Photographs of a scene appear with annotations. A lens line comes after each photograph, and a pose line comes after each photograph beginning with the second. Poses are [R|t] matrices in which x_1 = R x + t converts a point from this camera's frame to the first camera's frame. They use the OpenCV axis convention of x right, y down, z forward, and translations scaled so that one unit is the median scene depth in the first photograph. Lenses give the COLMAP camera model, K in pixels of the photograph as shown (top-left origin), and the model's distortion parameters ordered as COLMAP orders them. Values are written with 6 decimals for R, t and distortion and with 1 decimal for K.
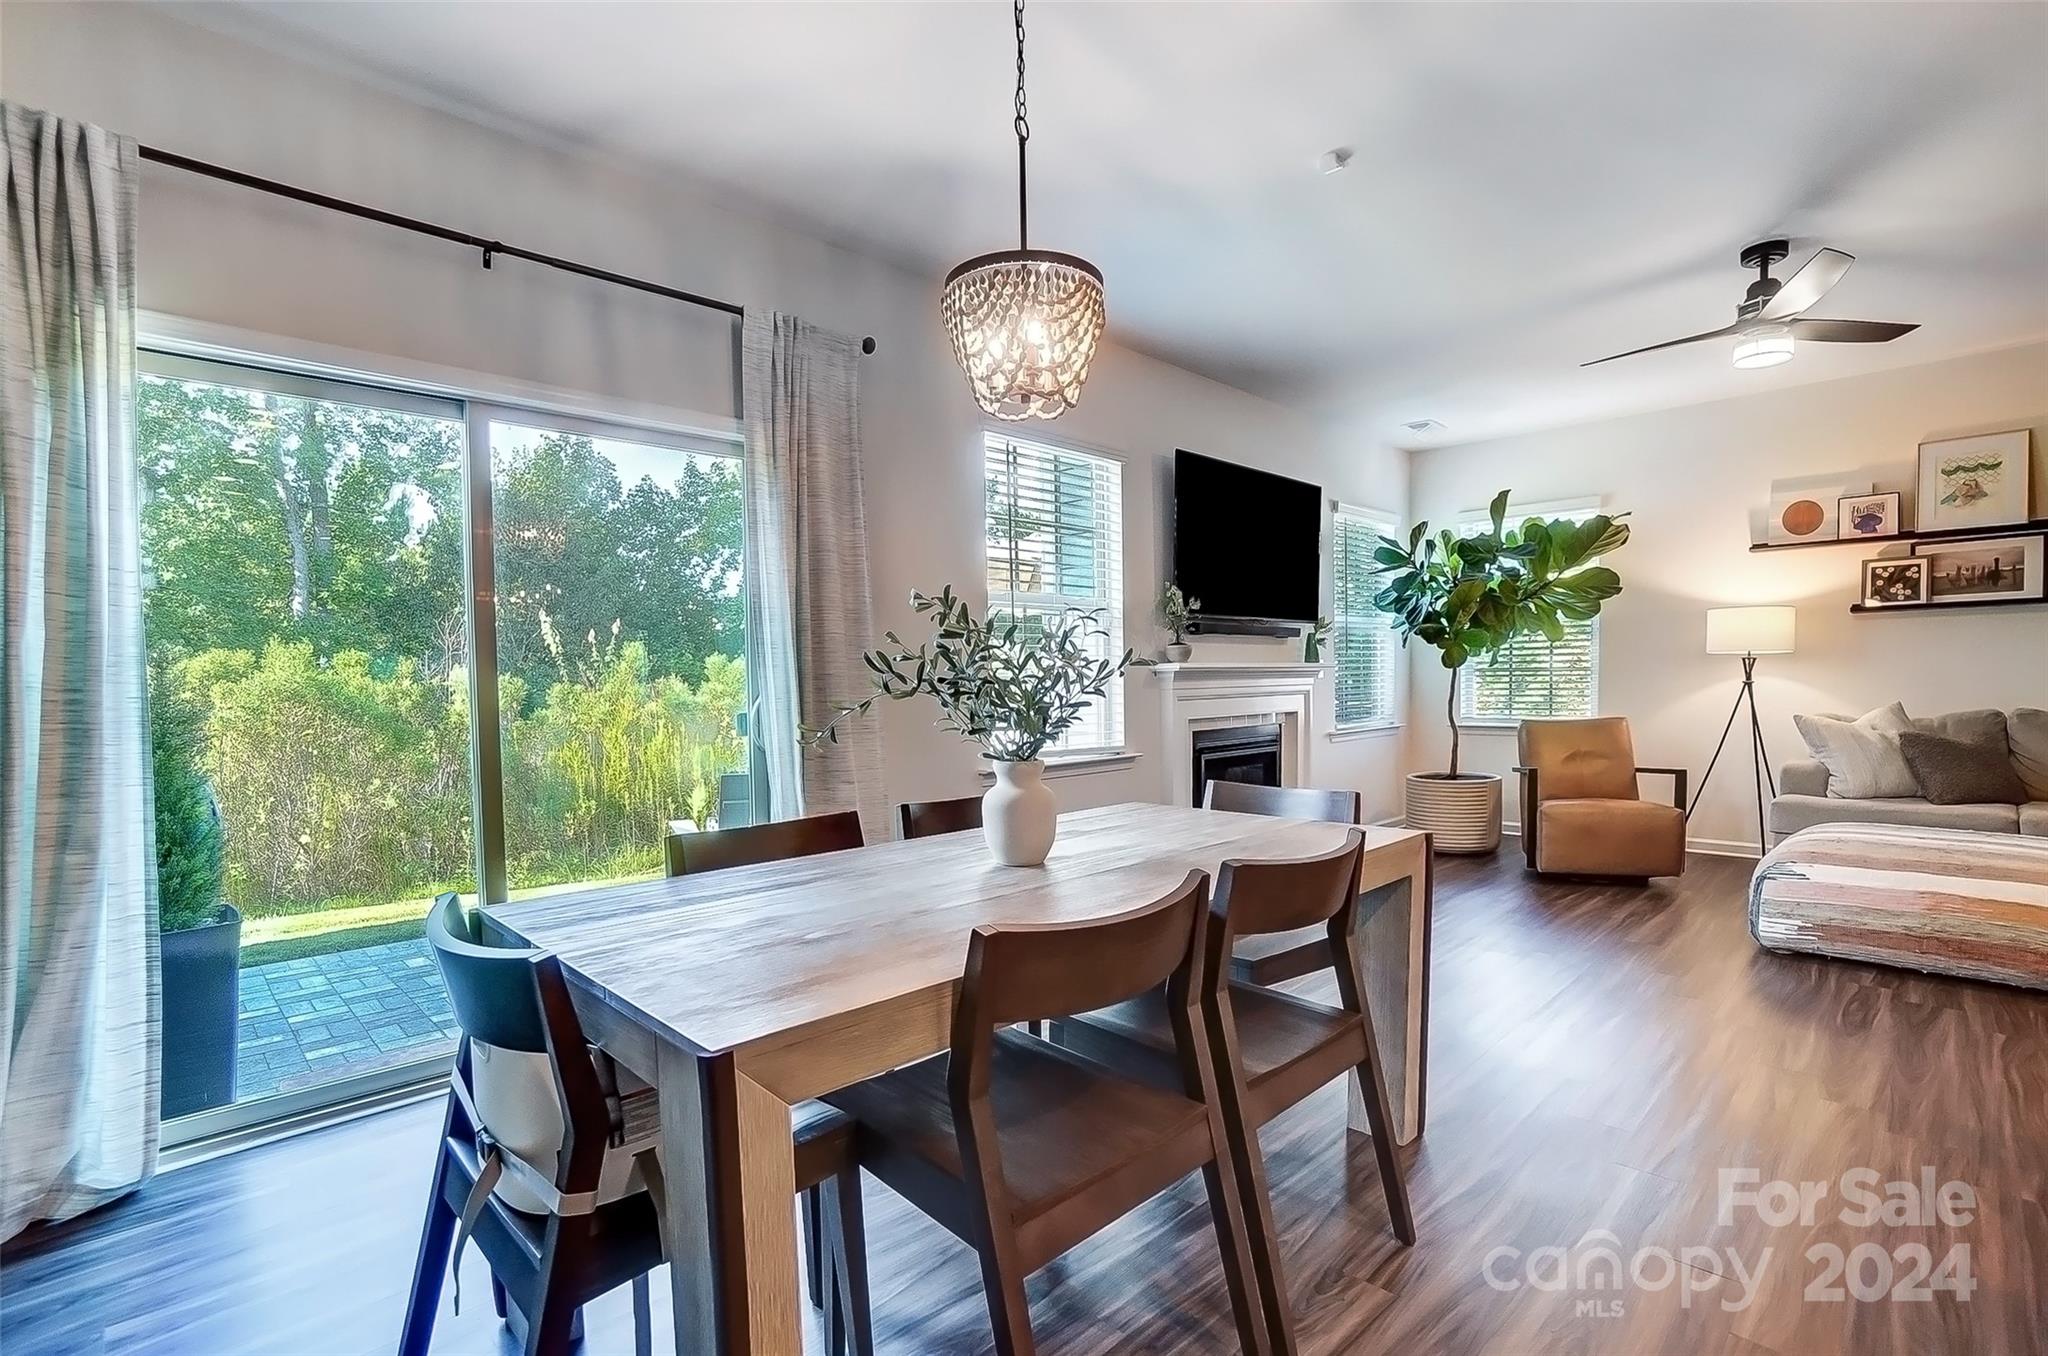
lens RADIAL K [[953.5, 0, 1038.1], [0, 953.5, 716.8], [0, 0, 1]] dist [-0.055012, 0.022553]
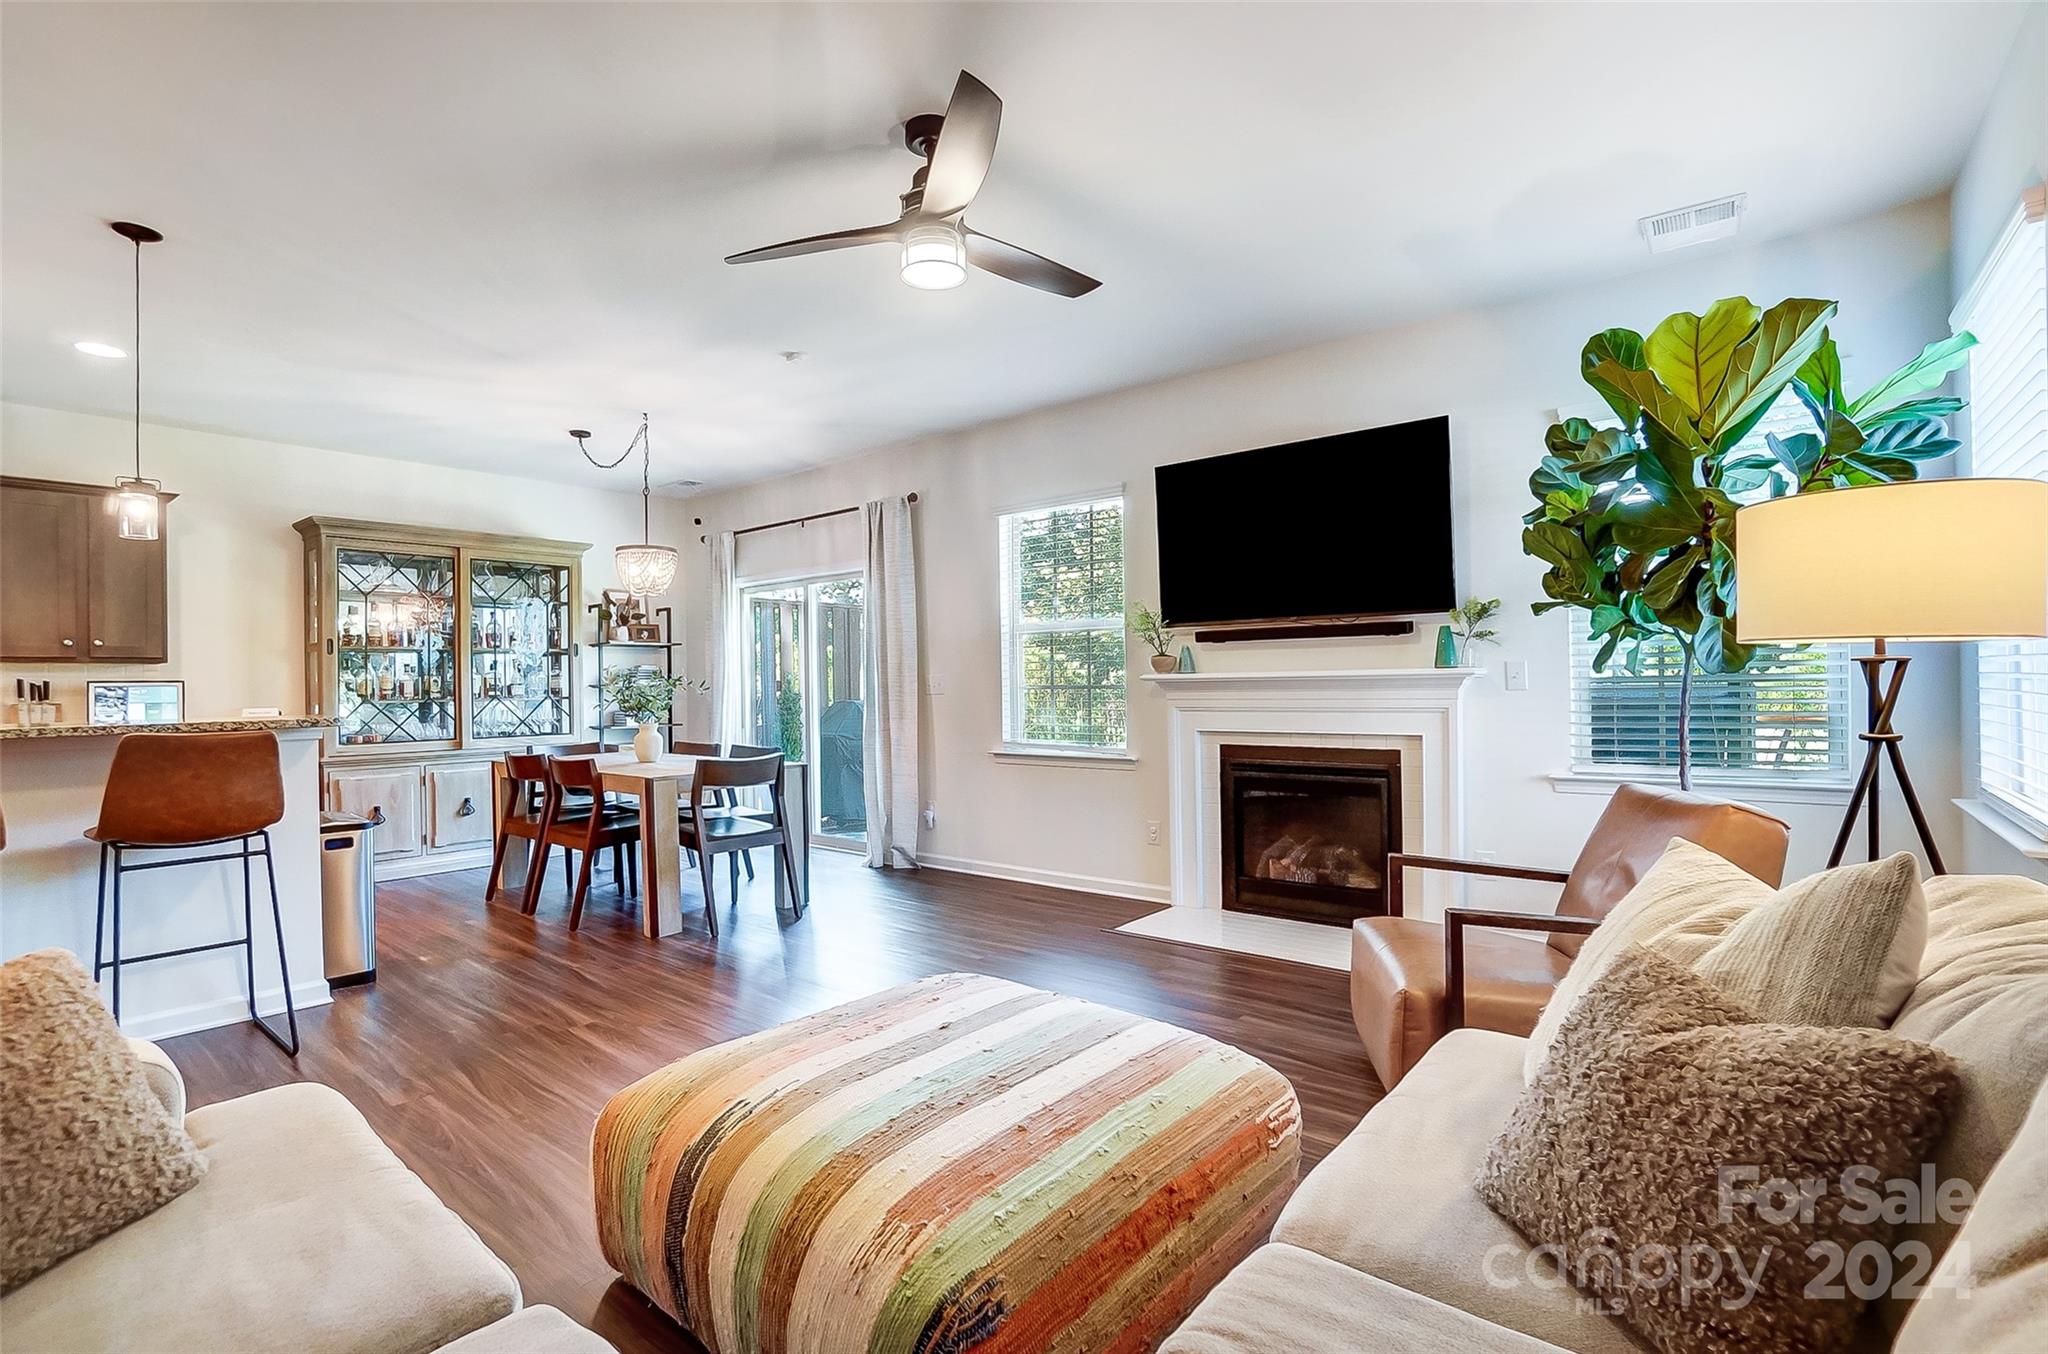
lens RADIAL K [[952.5, 0, 1029.9], [0, 952.5, 674.9], [0, 0, 1]] dist [-0.064981, 0.023842]
pose [[0.097104, 0.009199, -0.995232, 1.107565], [-0.026252, 0.999633, 0.006678, -0.056727], [0.994928, 0.025478, 0.097310, 0.732007]]
